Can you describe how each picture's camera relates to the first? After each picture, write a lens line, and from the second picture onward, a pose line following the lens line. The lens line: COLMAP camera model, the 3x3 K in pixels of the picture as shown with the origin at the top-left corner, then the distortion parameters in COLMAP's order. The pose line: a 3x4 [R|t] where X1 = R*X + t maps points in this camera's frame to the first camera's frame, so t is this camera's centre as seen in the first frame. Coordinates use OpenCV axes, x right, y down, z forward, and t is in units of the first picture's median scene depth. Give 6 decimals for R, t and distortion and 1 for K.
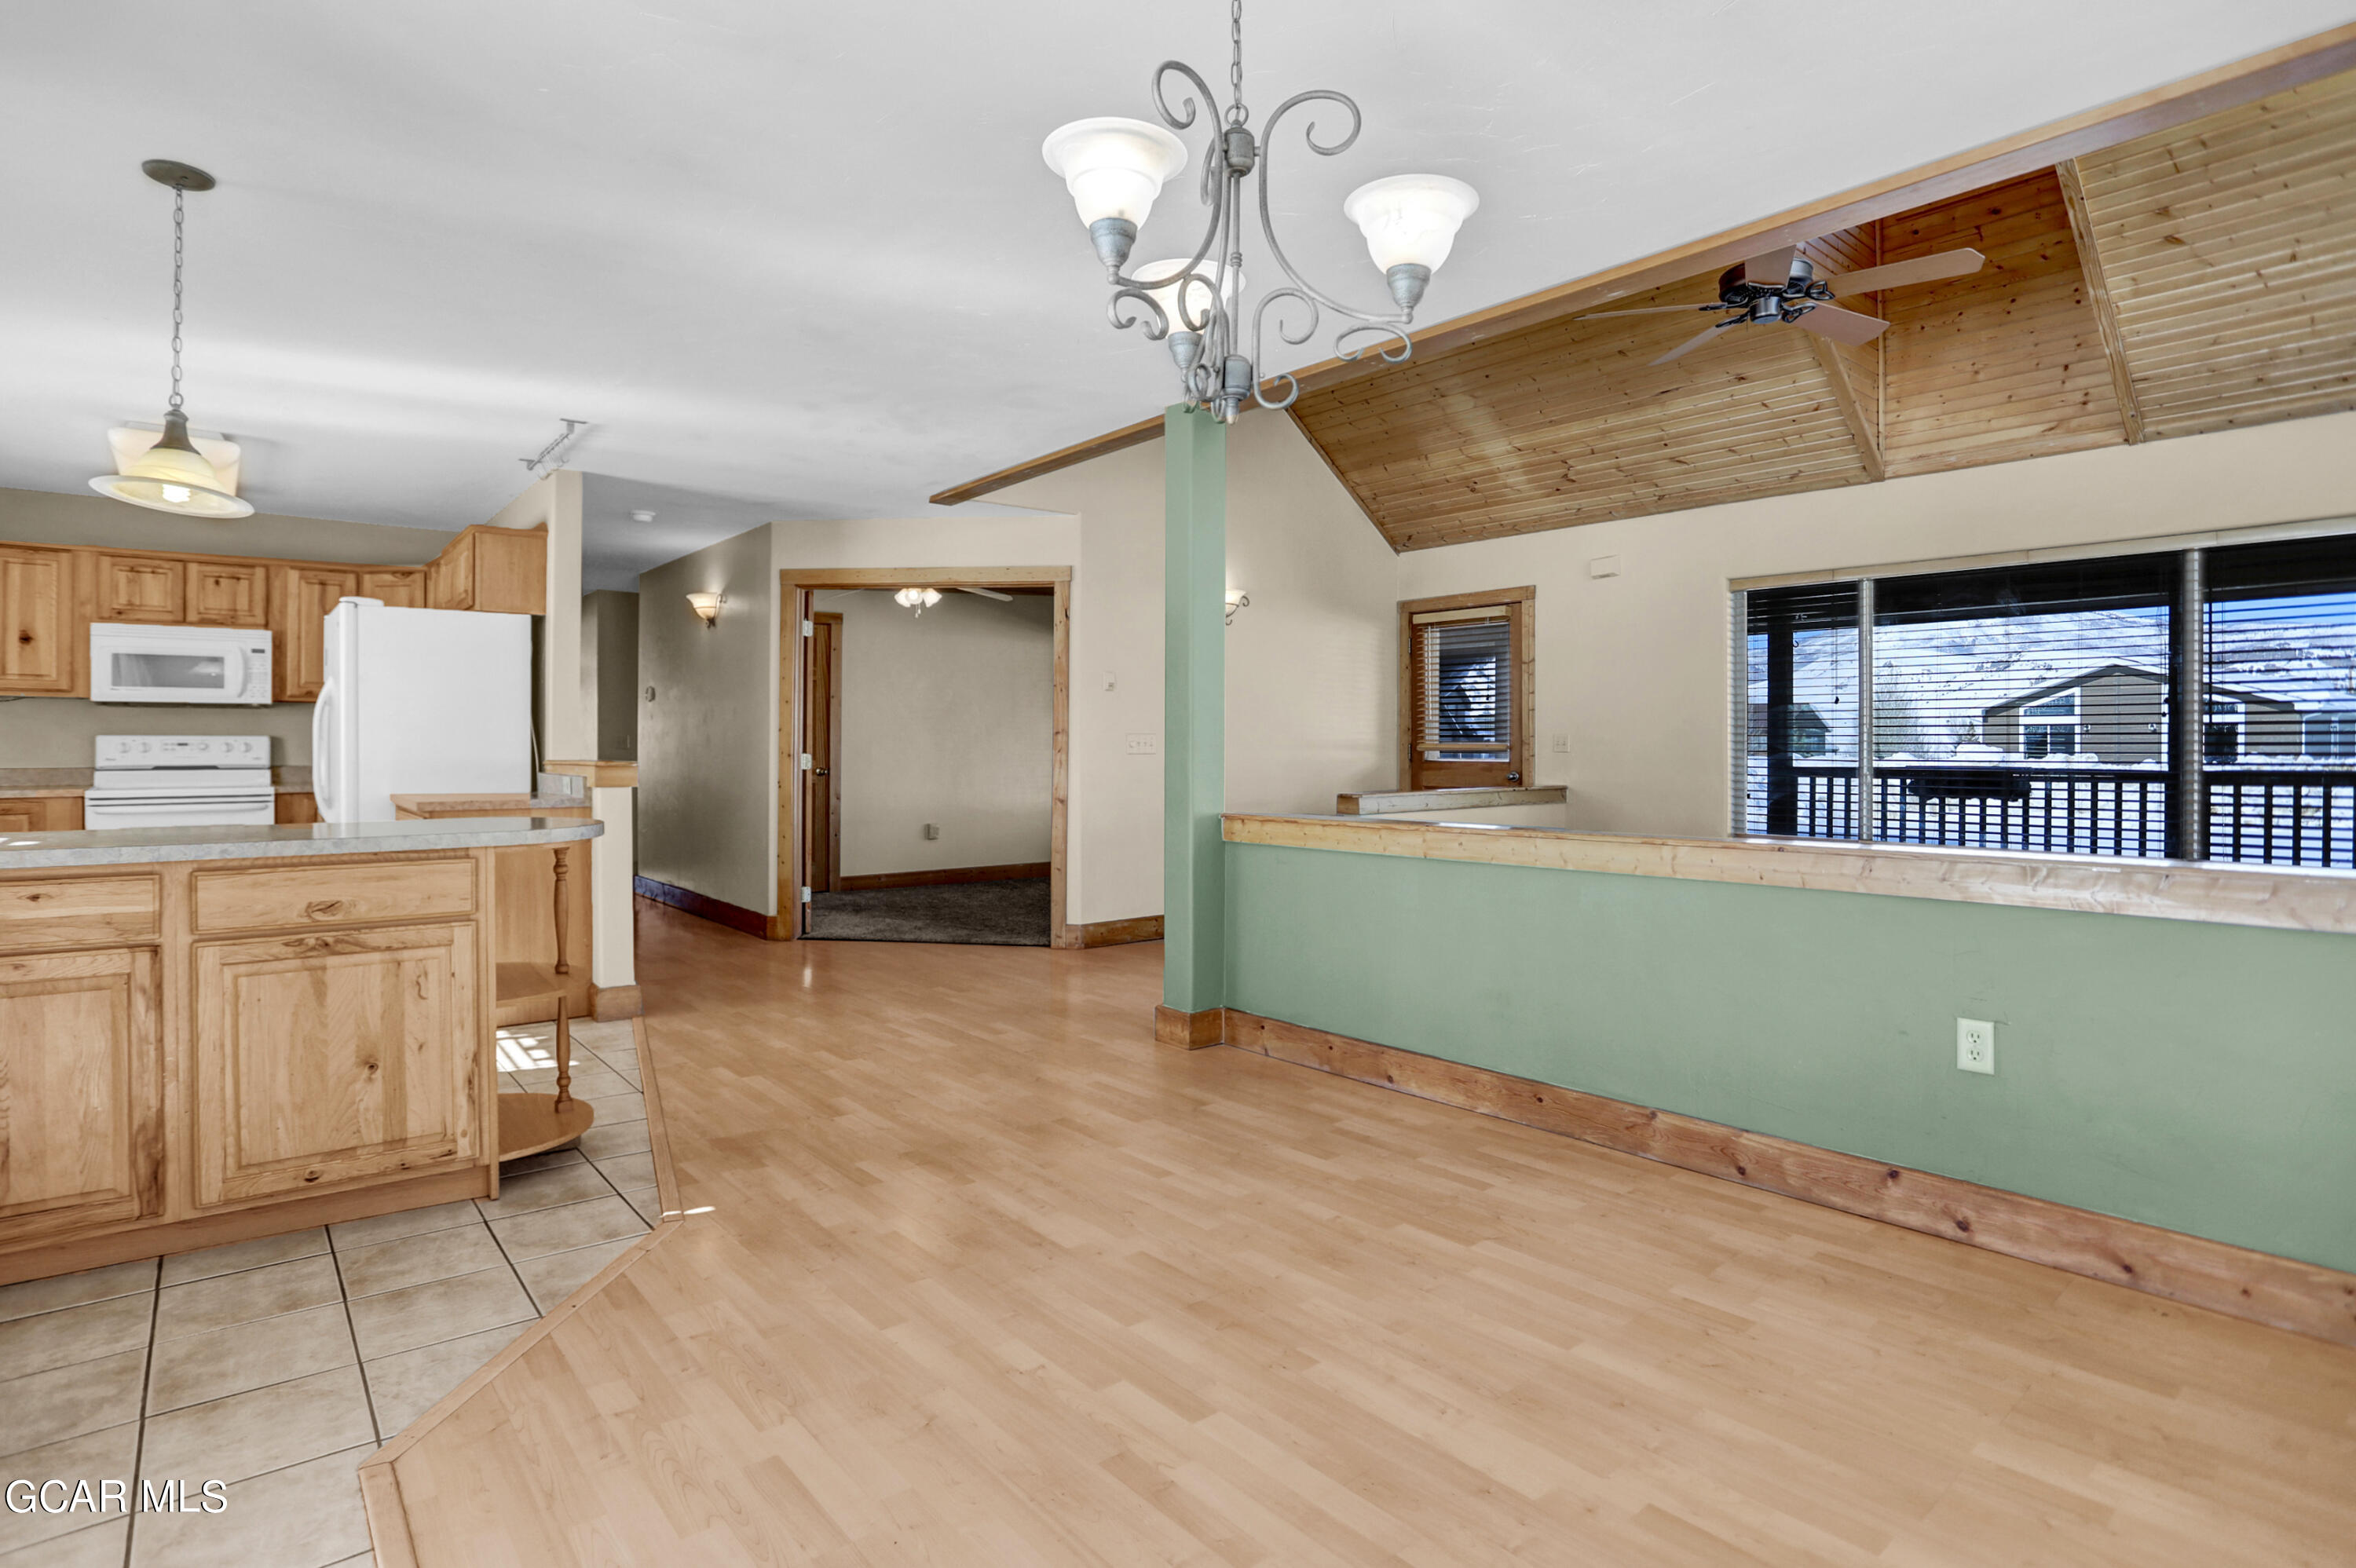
lens RADIAL K [[1175.0, 0, 1154.1], [0, 1175.0, 758.7], [0, 0, 1]] dist [-0.027975, 0.001692]
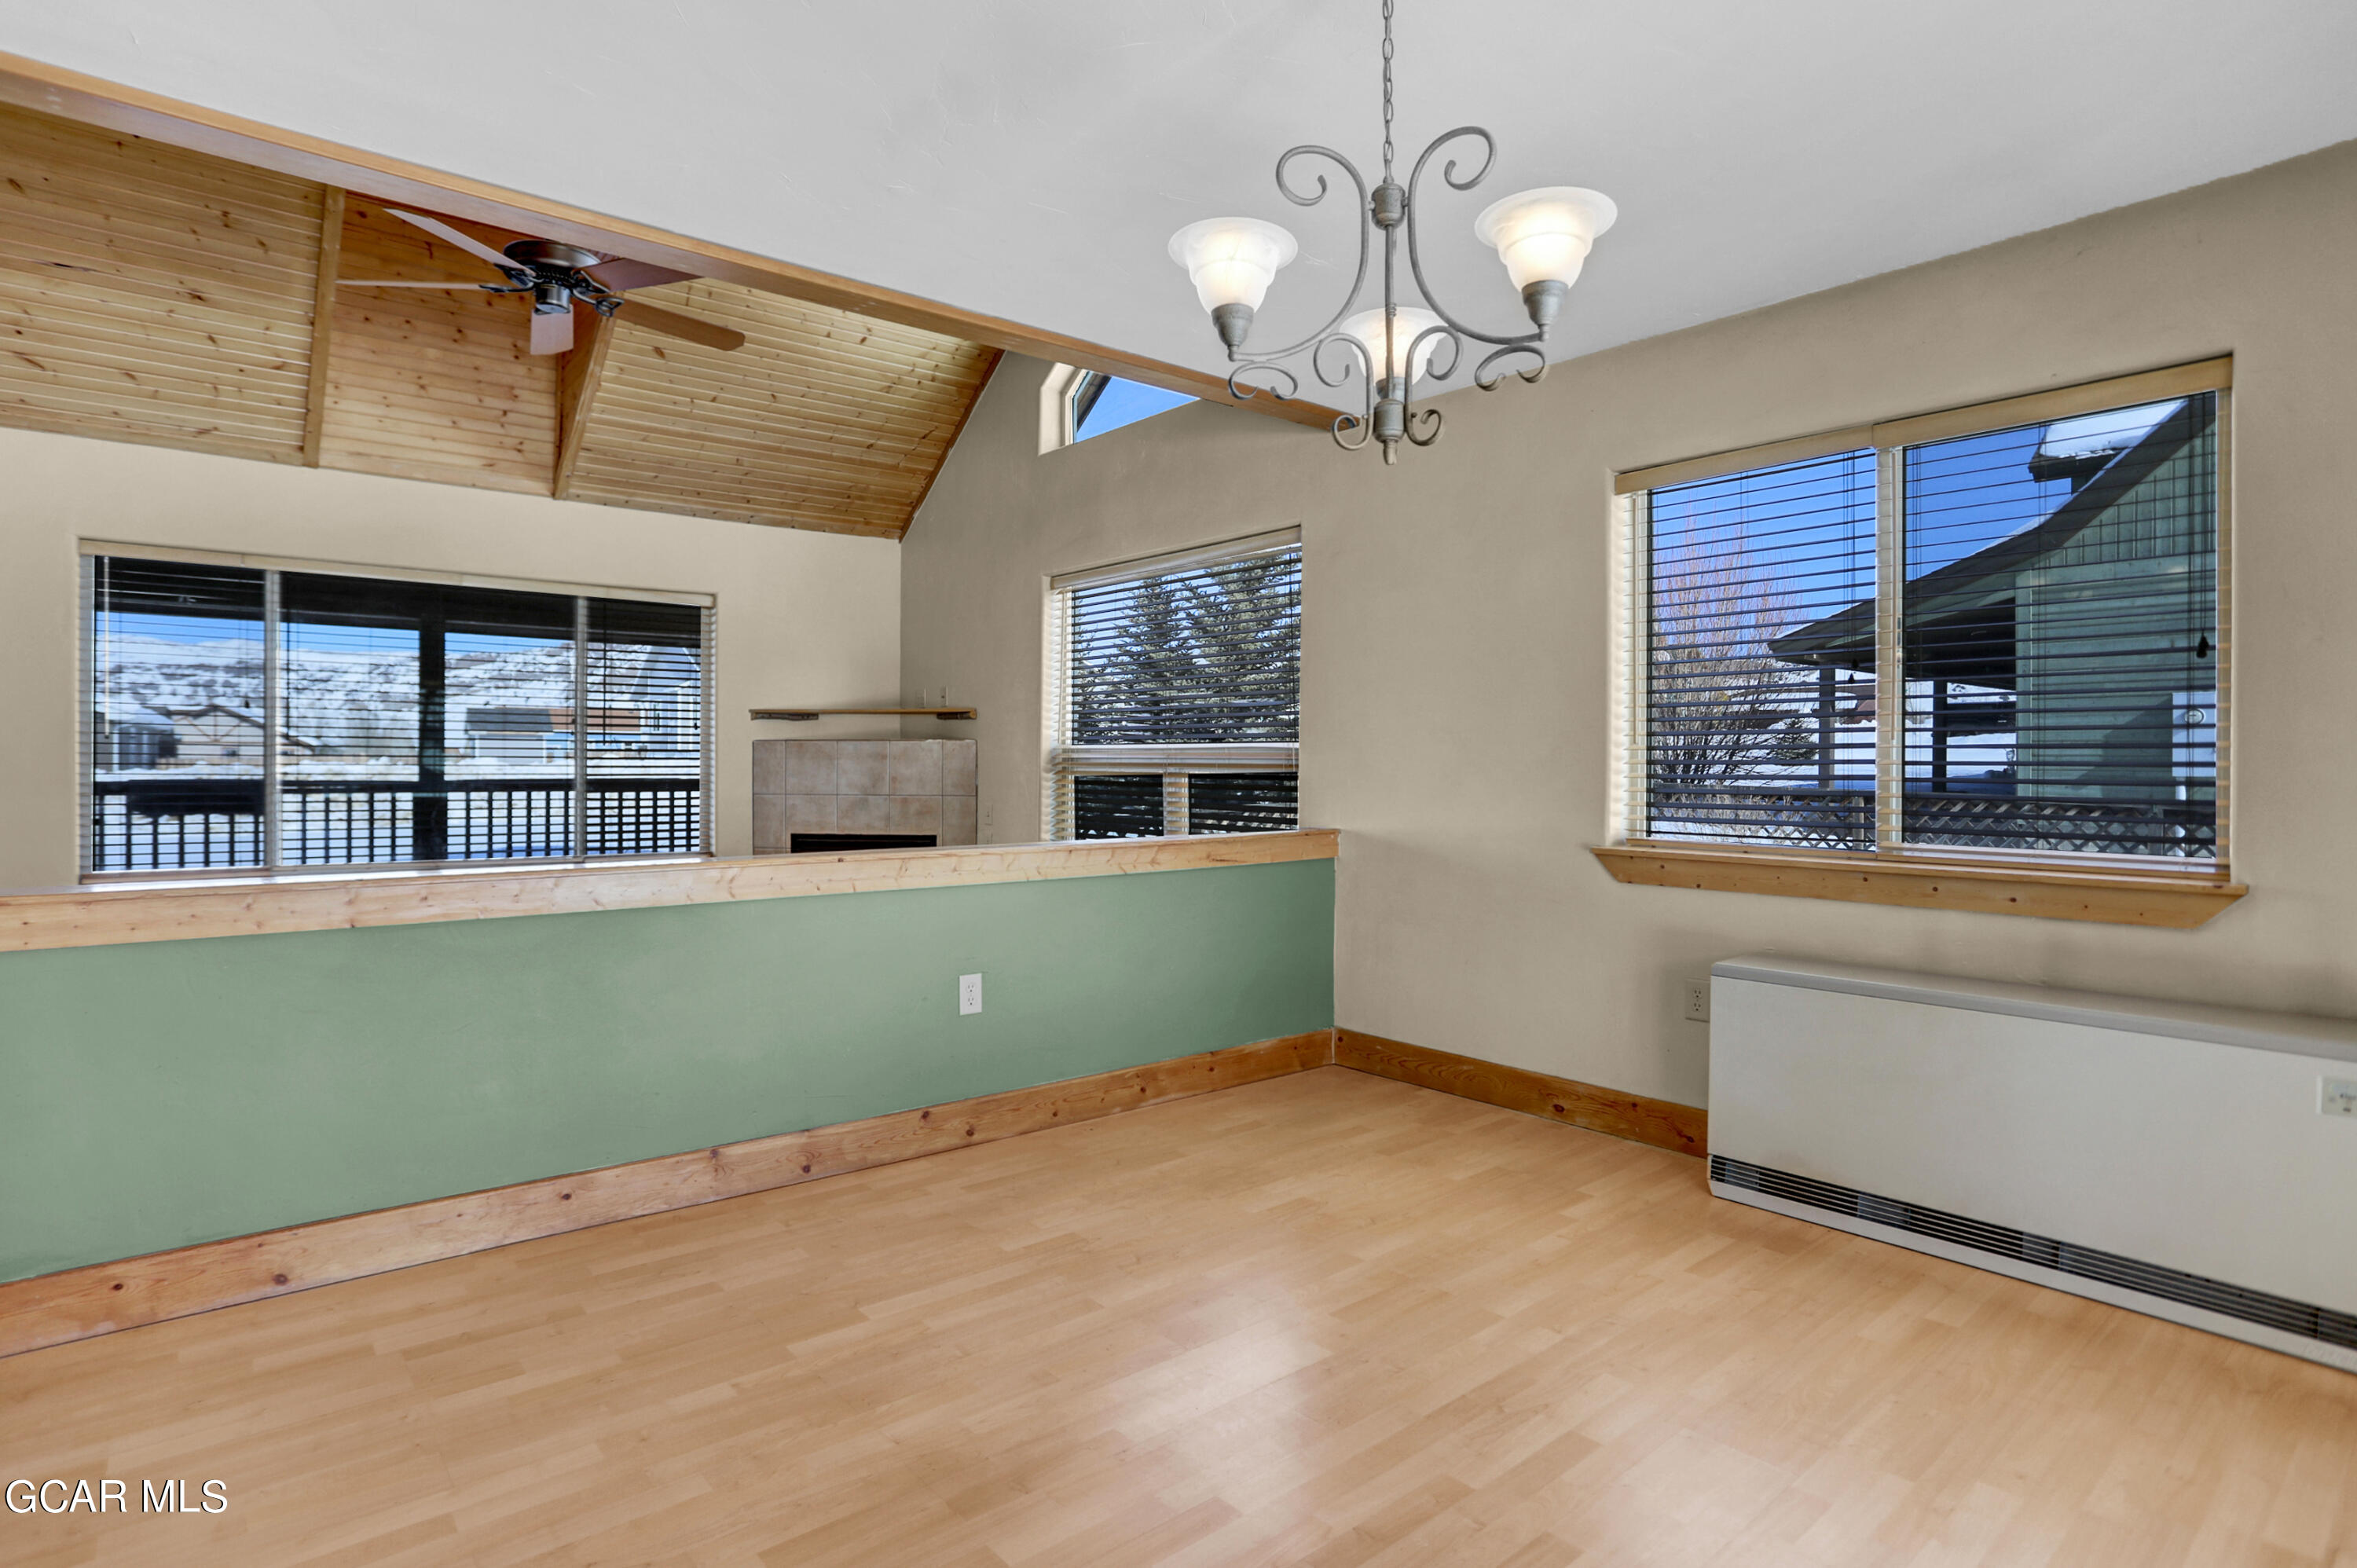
lens RADIAL K [[1211.0, 0, 1172.2], [0, 1211.0, 771.2], [0, 0, 1]] dist [-0.093085, 0.043168]
pose [[-0.007860, -0.004118, 0.999961, -0.344965], [0.002185, 0.999989, 0.004135, -0.003338], [-0.999967, 0.002217, -0.007851, 0.417691]]
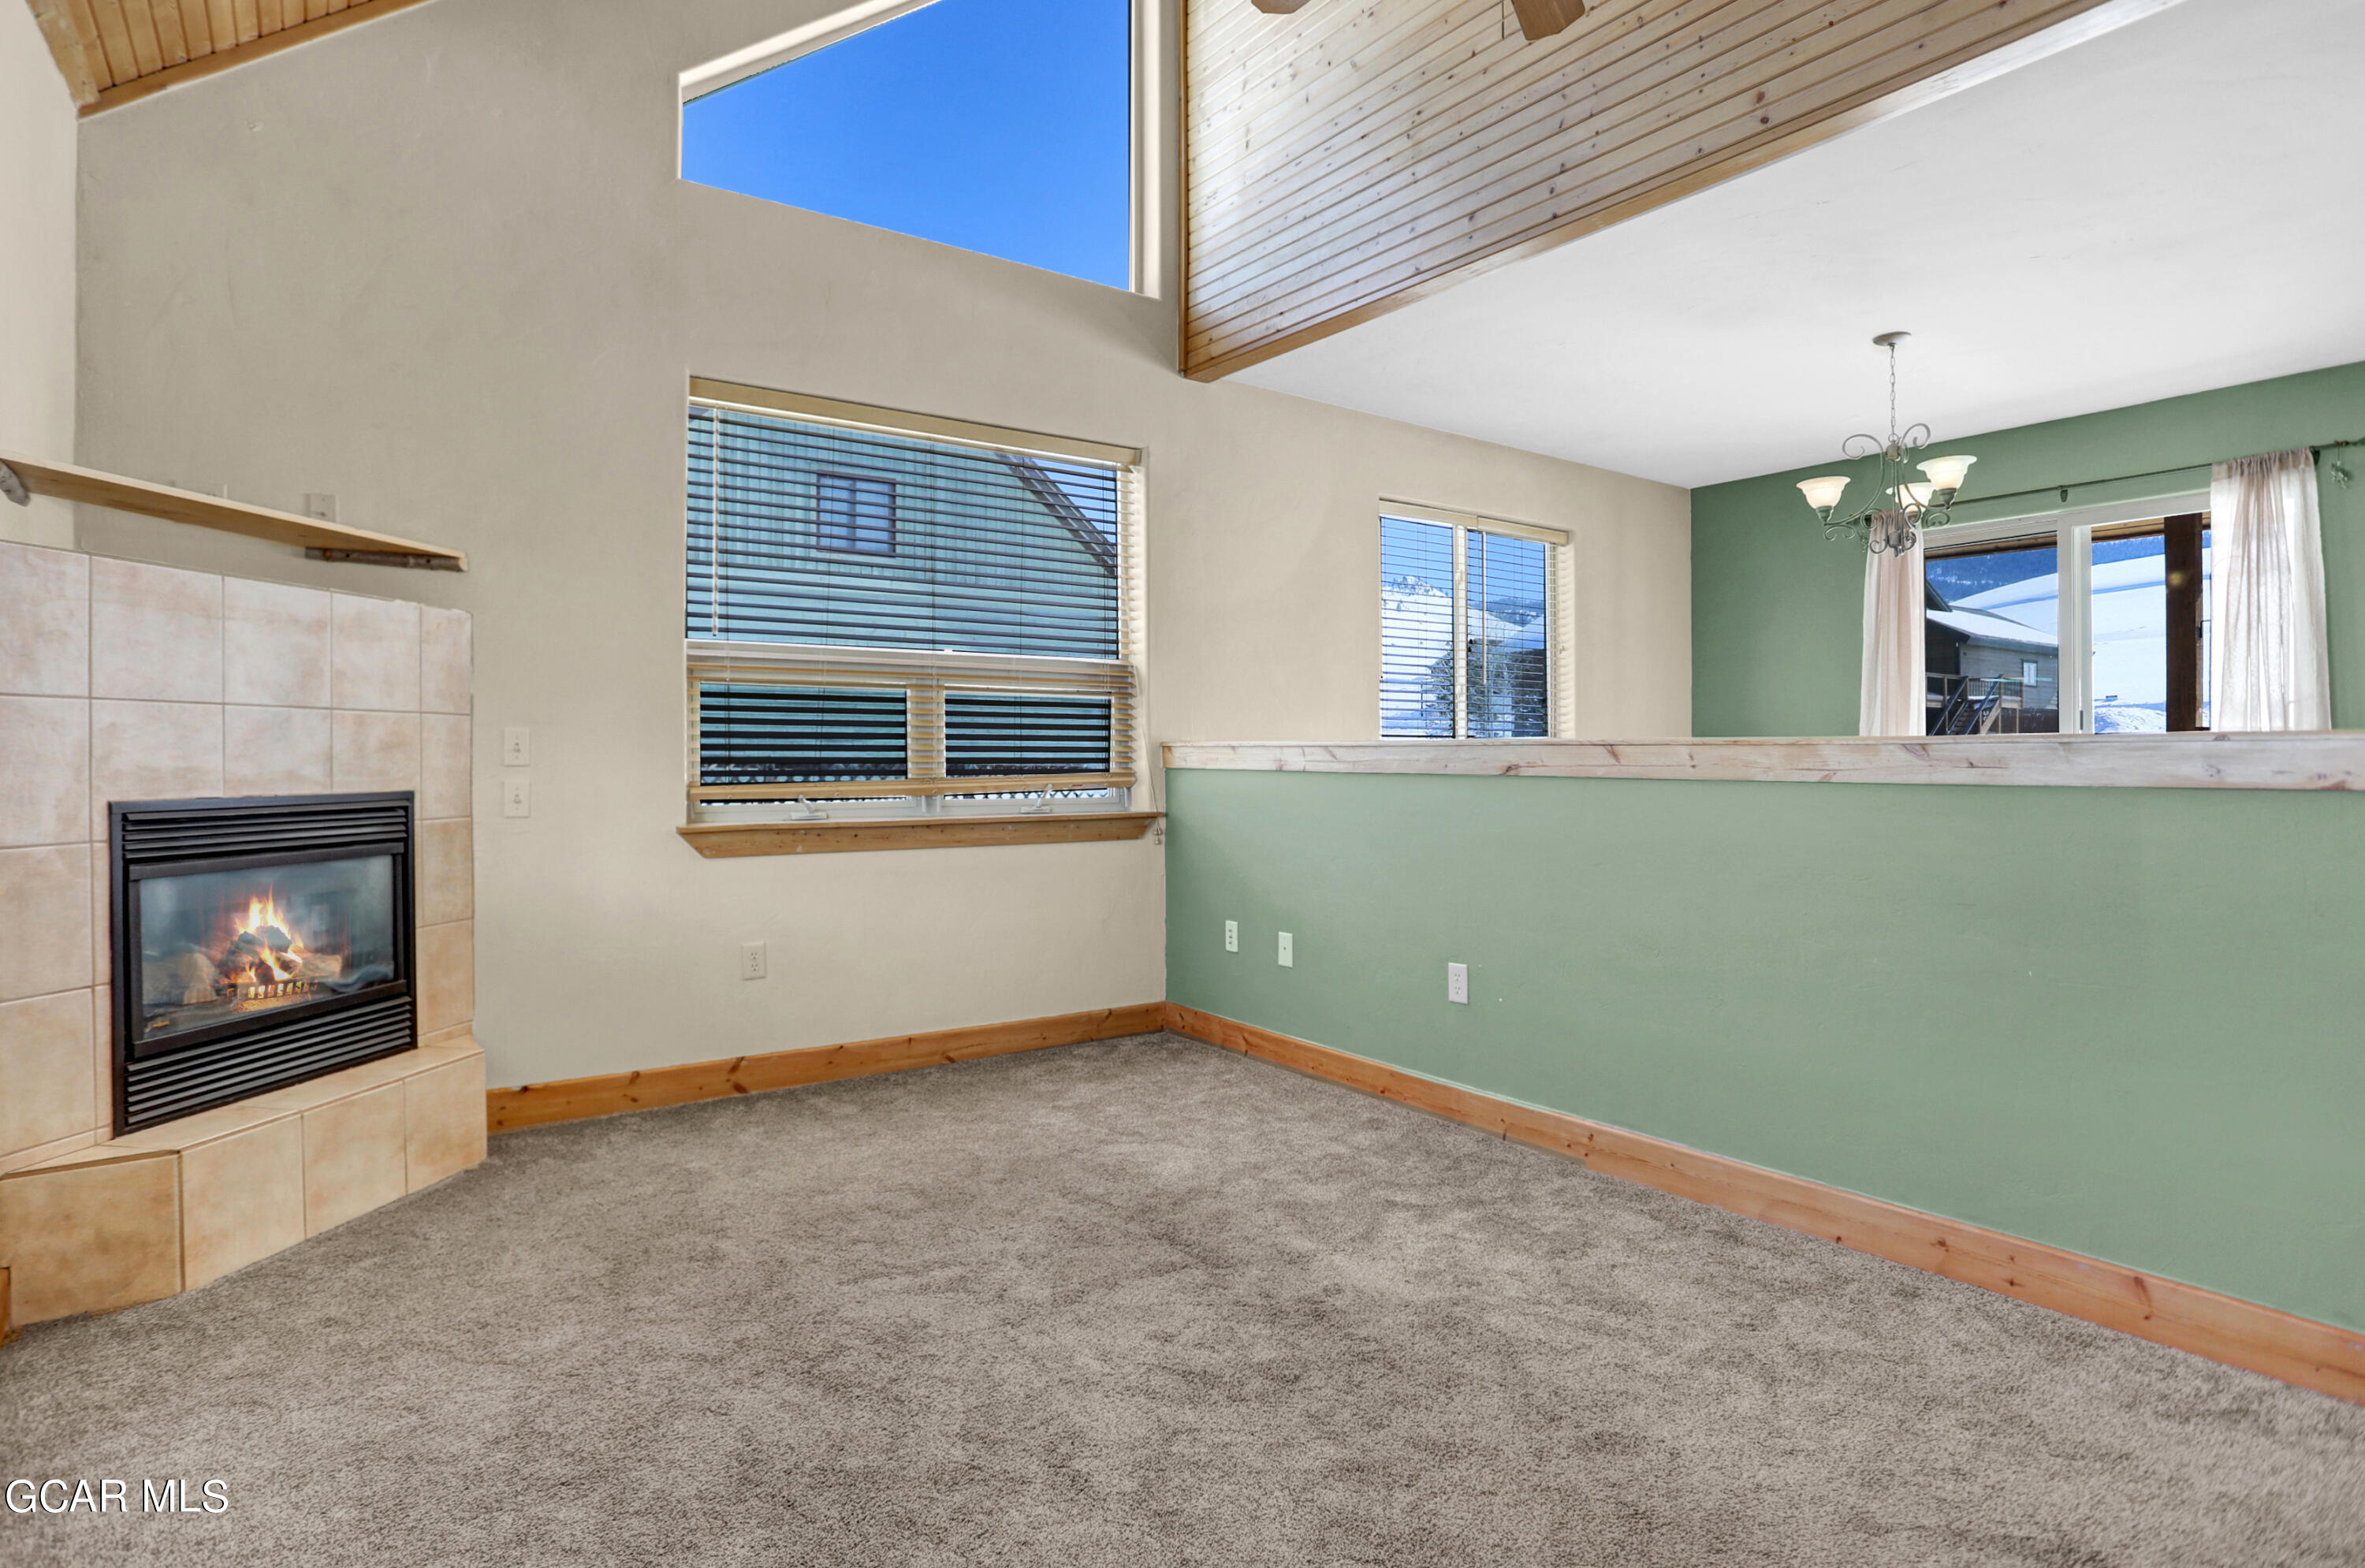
lens RADIAL K [[1204.6, 0, 1175.1], [0, 1204.6, 739.3], [0, 0, 1]] dist [-0.030185, 0.007194]
pose [[-0.997689, -0.002840, 0.067888, 0.518025], [-0.002861, 0.999996, -0.000215, 0.043387], [-0.067887, -0.000408, -0.997693, 1.315341]]
